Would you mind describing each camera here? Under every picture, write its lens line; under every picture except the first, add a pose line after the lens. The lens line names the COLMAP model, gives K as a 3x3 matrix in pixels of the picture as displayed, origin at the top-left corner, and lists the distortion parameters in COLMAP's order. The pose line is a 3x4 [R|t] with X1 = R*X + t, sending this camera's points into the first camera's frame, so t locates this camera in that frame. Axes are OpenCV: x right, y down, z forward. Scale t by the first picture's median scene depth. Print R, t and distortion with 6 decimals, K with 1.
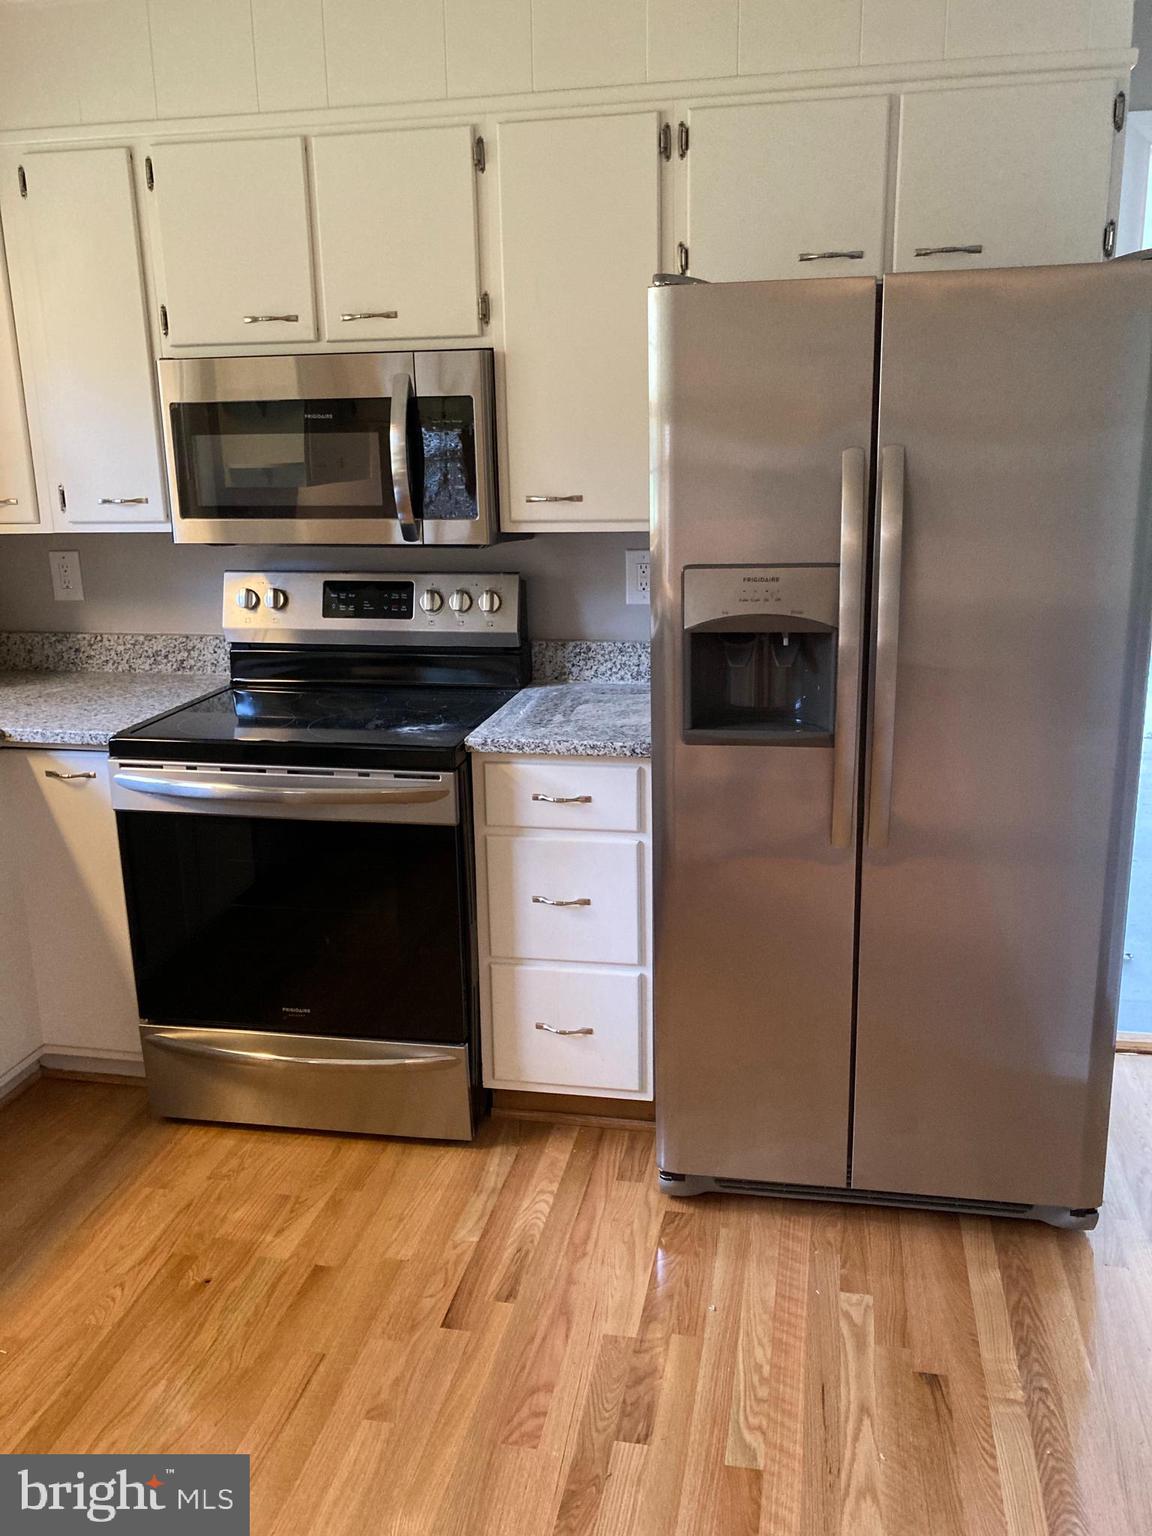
lens RADIAL K [[1251.8, 0, 576.0], [0, 1251.8, 768.0], [0, 0, 1]] dist [0.031153, -0.036592]
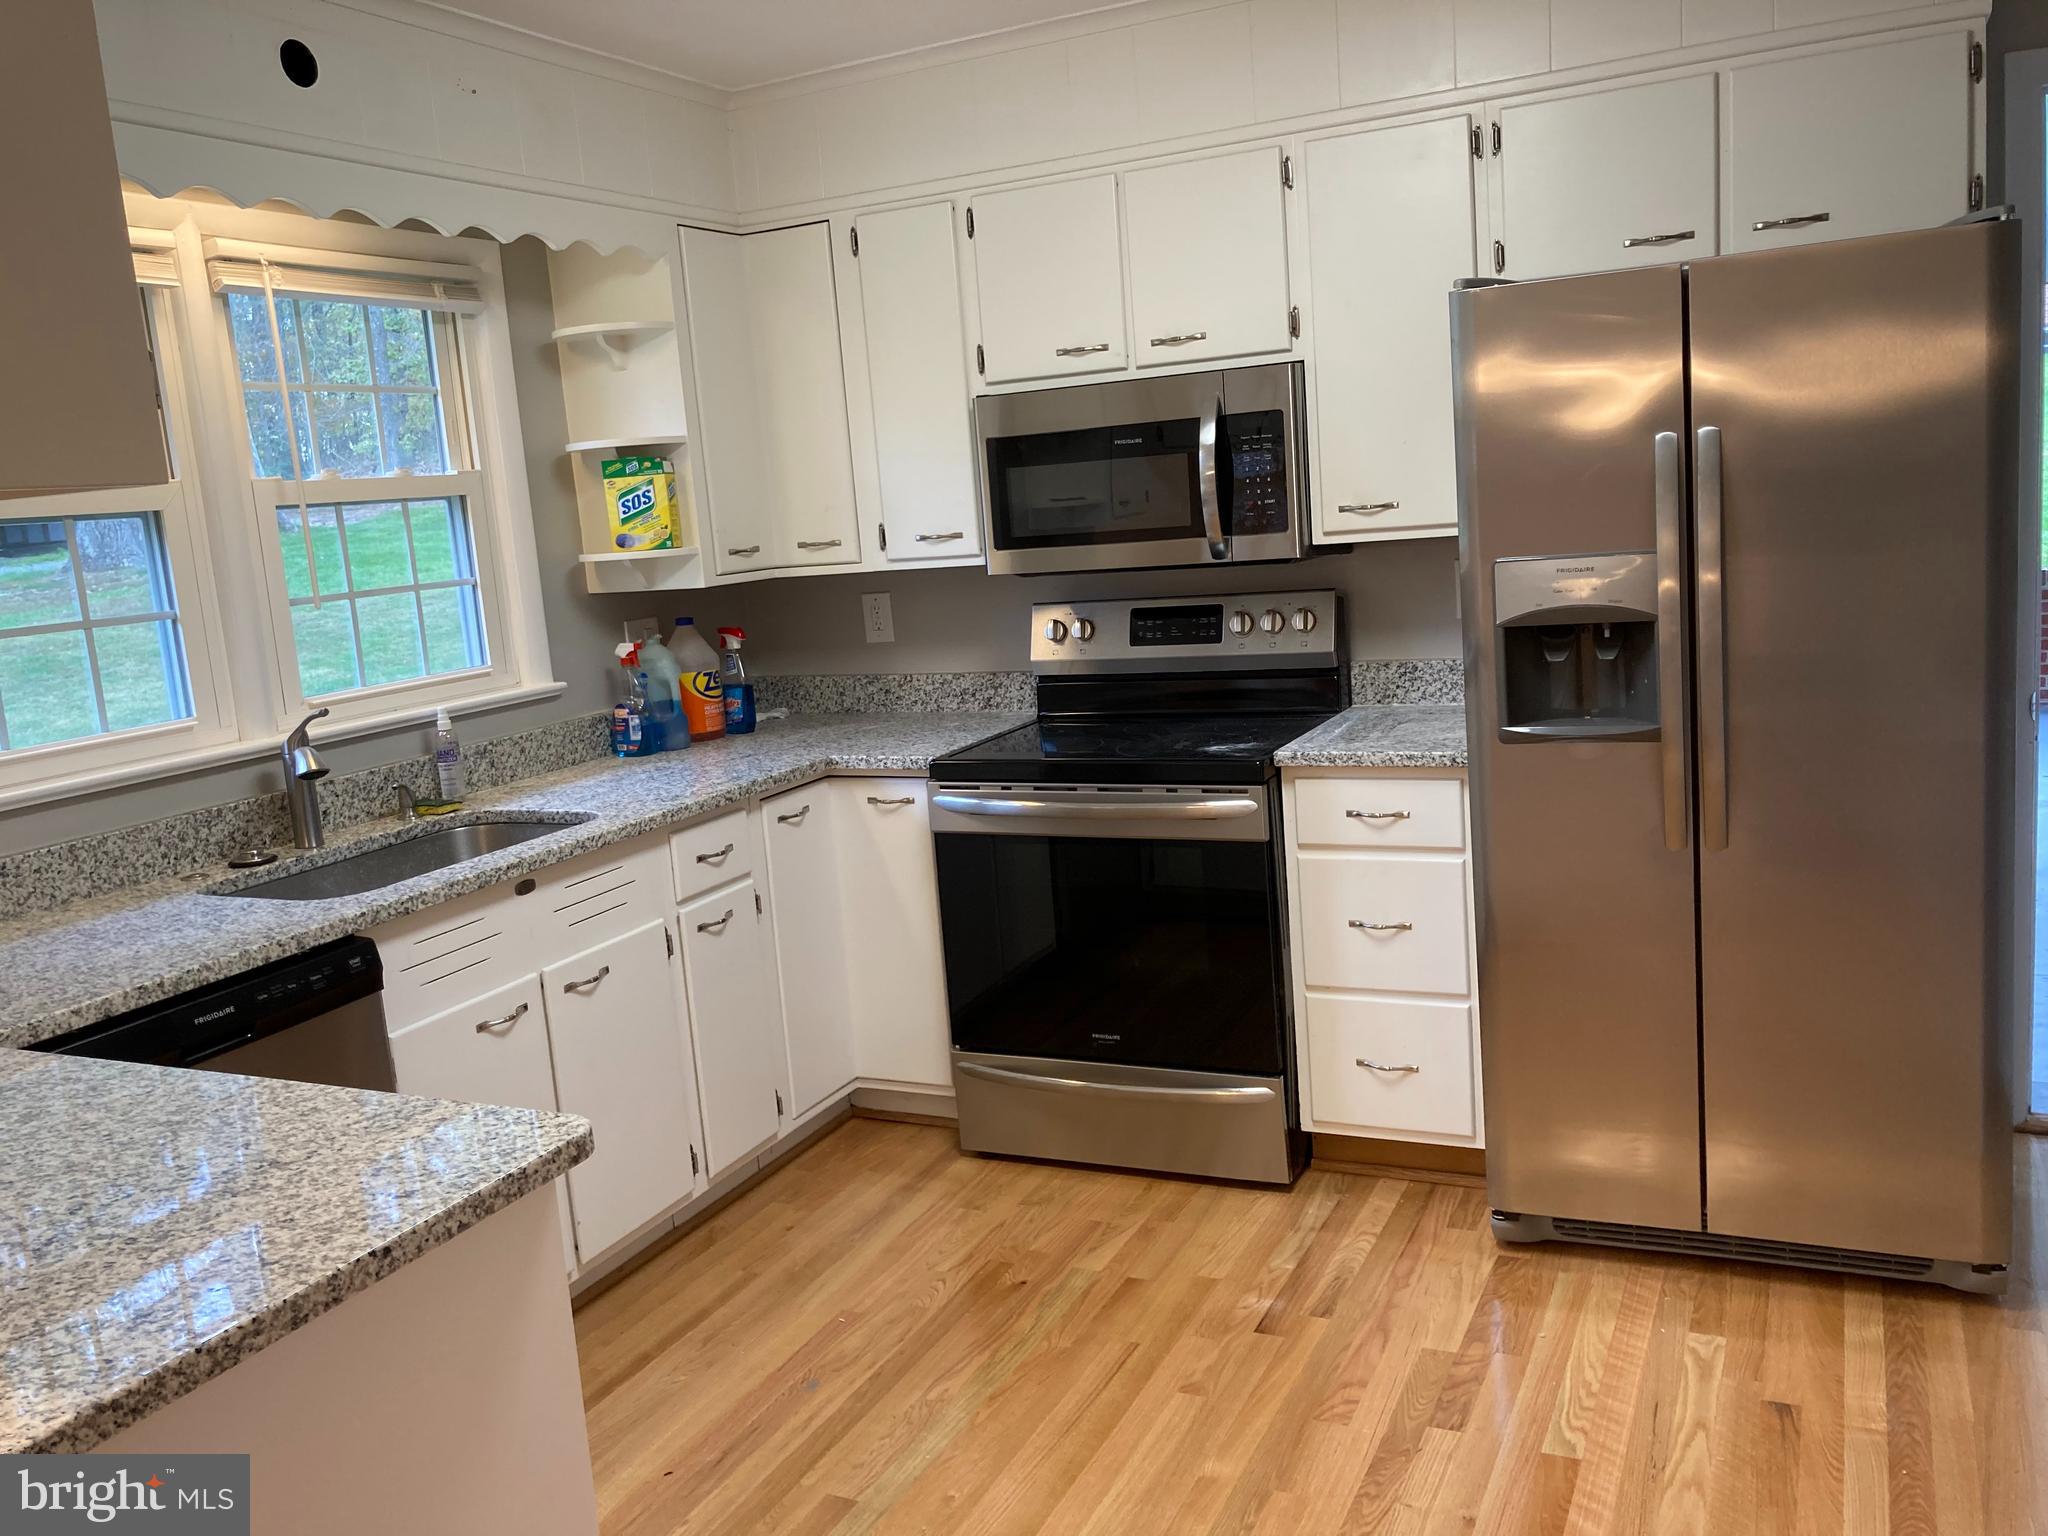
lens RADIAL K [[1669.0, 0, 1024.0], [0, 1669.0, 768.0], [0, 0, 1]] dist [0.031153, -0.036592]
pose [[0.967369, -0.017490, -0.252767, 0.053431], [-0.003650, 0.996549, -0.082926, 0.102047], [0.253345, 0.081143, 0.963967, -0.321897]]
